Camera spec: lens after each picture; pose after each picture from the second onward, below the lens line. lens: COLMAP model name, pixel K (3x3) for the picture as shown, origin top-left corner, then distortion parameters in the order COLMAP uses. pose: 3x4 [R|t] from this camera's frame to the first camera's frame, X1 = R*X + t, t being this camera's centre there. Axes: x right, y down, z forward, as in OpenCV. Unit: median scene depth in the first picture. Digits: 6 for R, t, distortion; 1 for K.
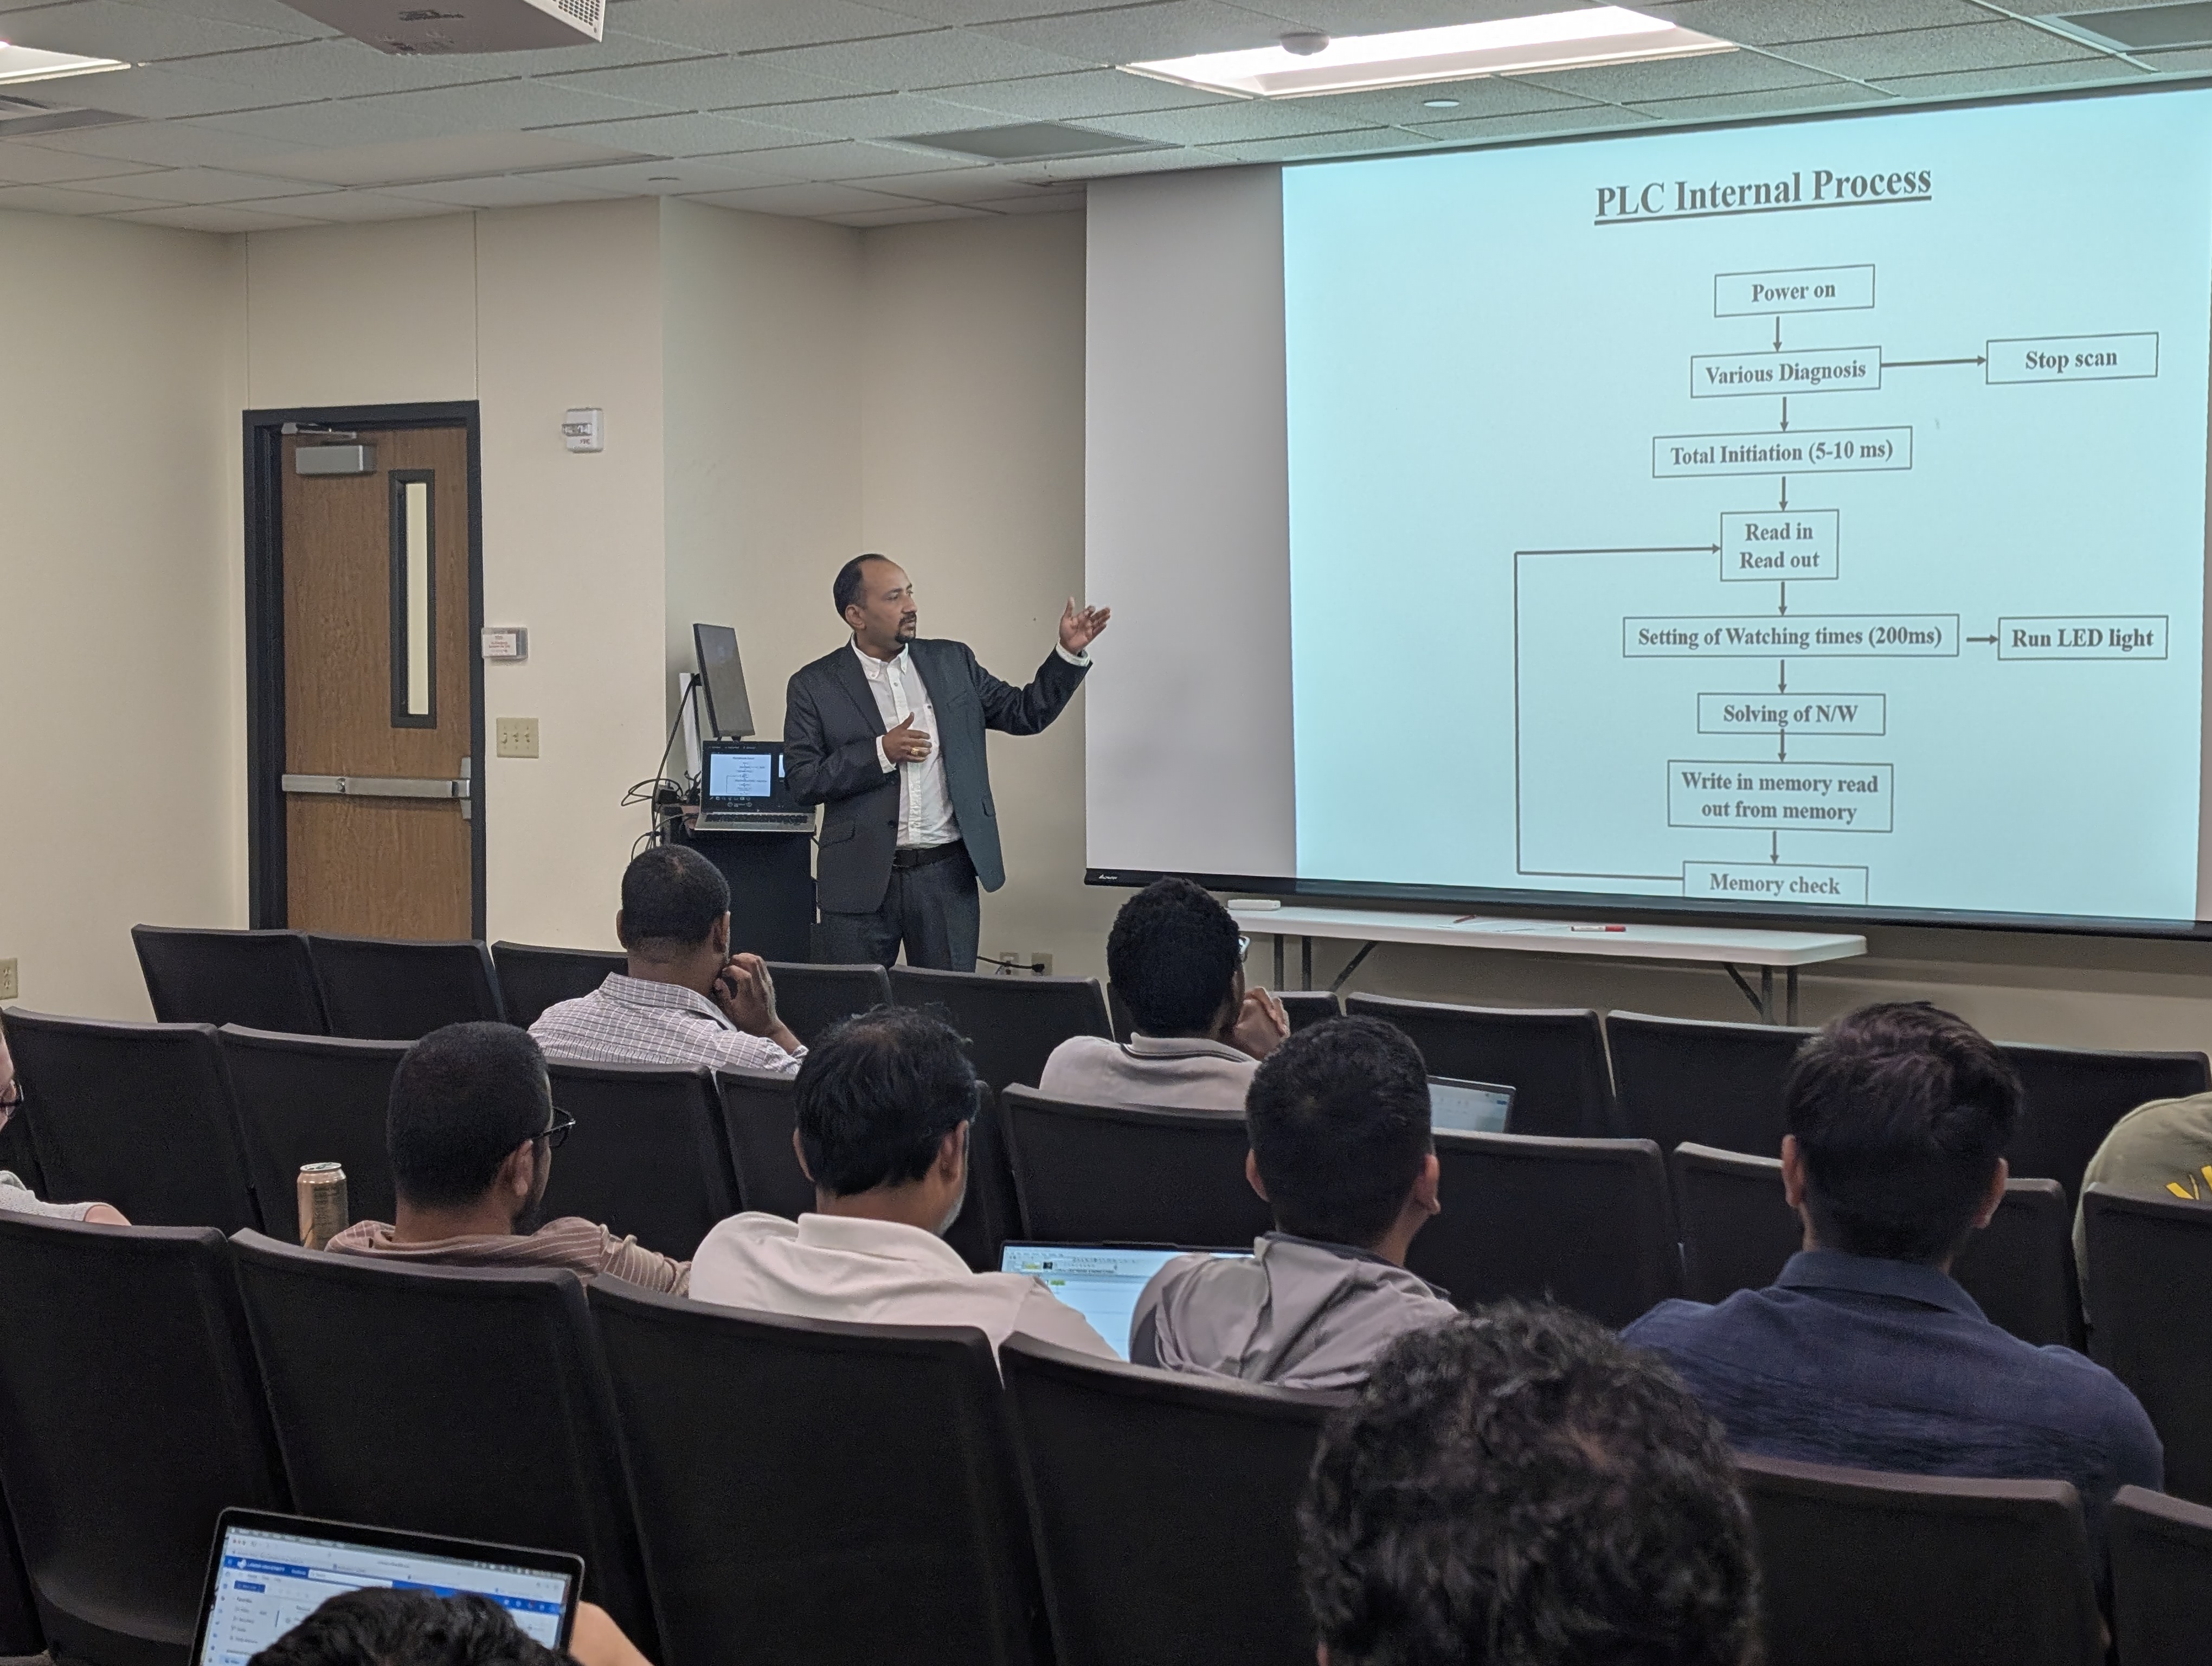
lens RADIAL K [[3131.6, 0, 1106.0], [0, 3131.6, 833.0], [0, 0, 1]] dist [0.152600, -0.463178]
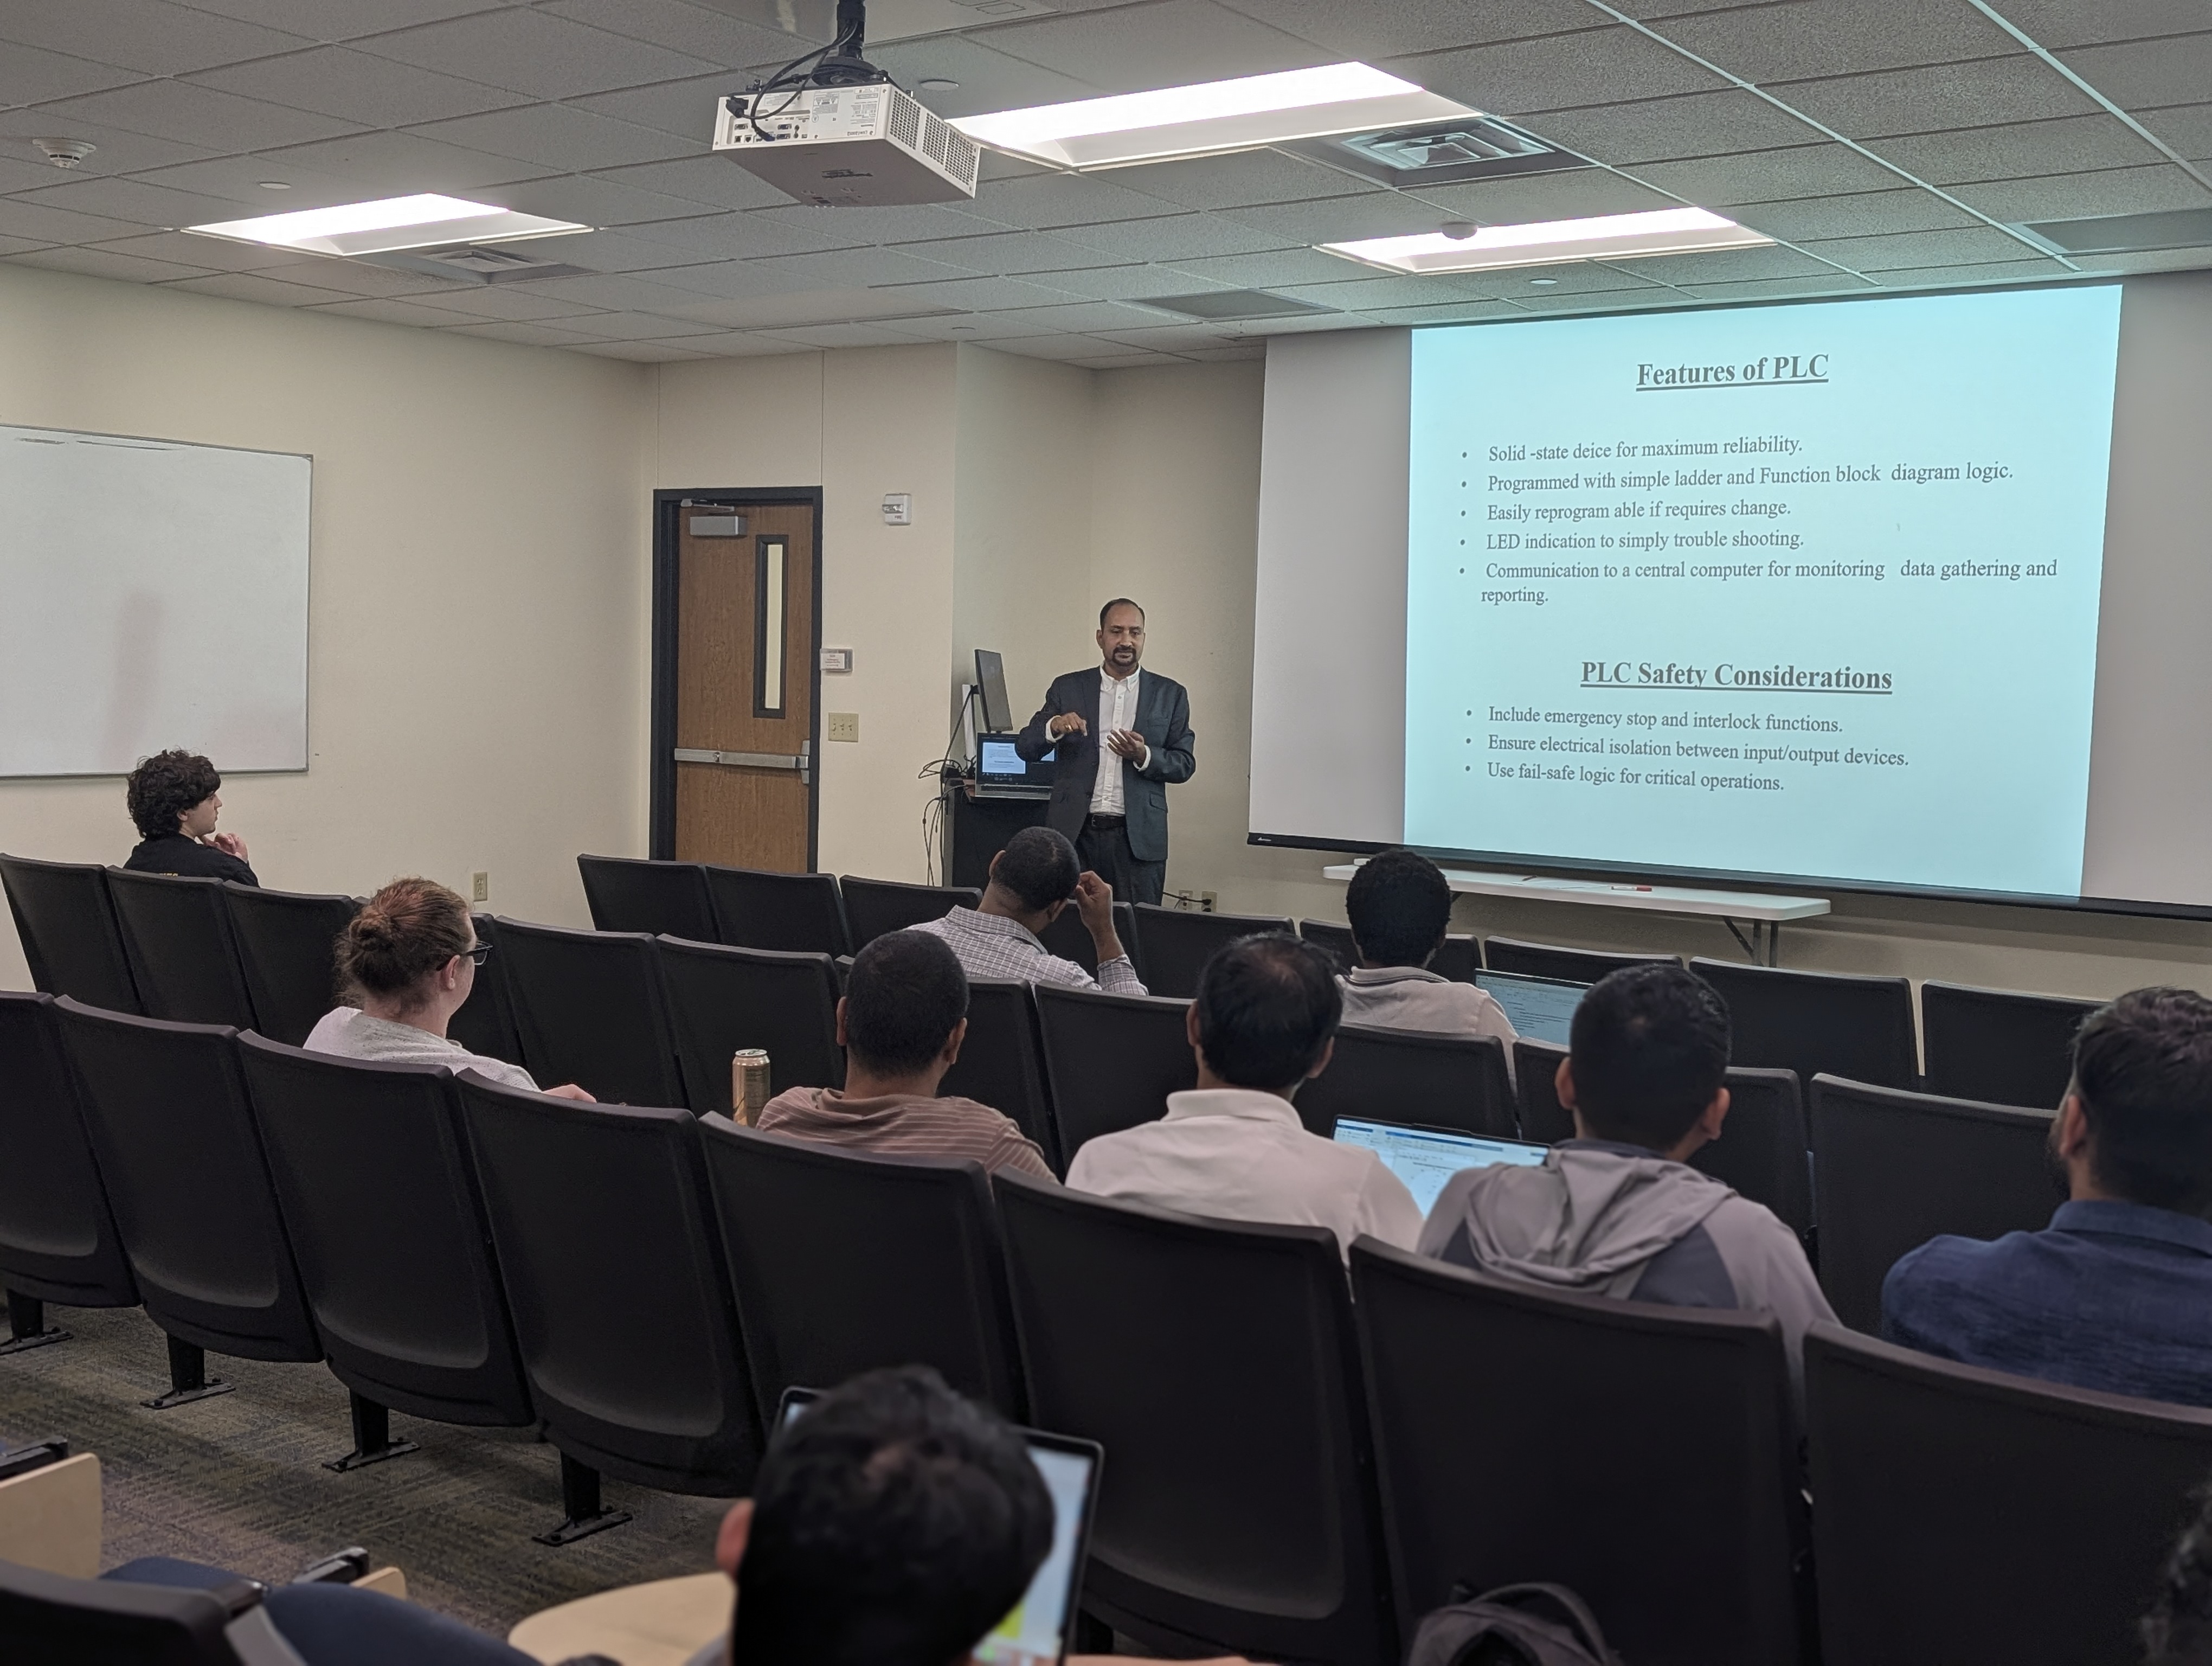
lens RADIAL K [[2003.5, 0, 1106.0], [0, 2003.5, 833.0], [0, 0, 1]] dist [0.120086, -0.264417]
pose [[0.999435, 0.029889, -0.015361, -0.057097], [-0.029604, 0.999391, 0.018467, -0.003171], [0.015904, -0.018002, 0.999711, 0.107710]]
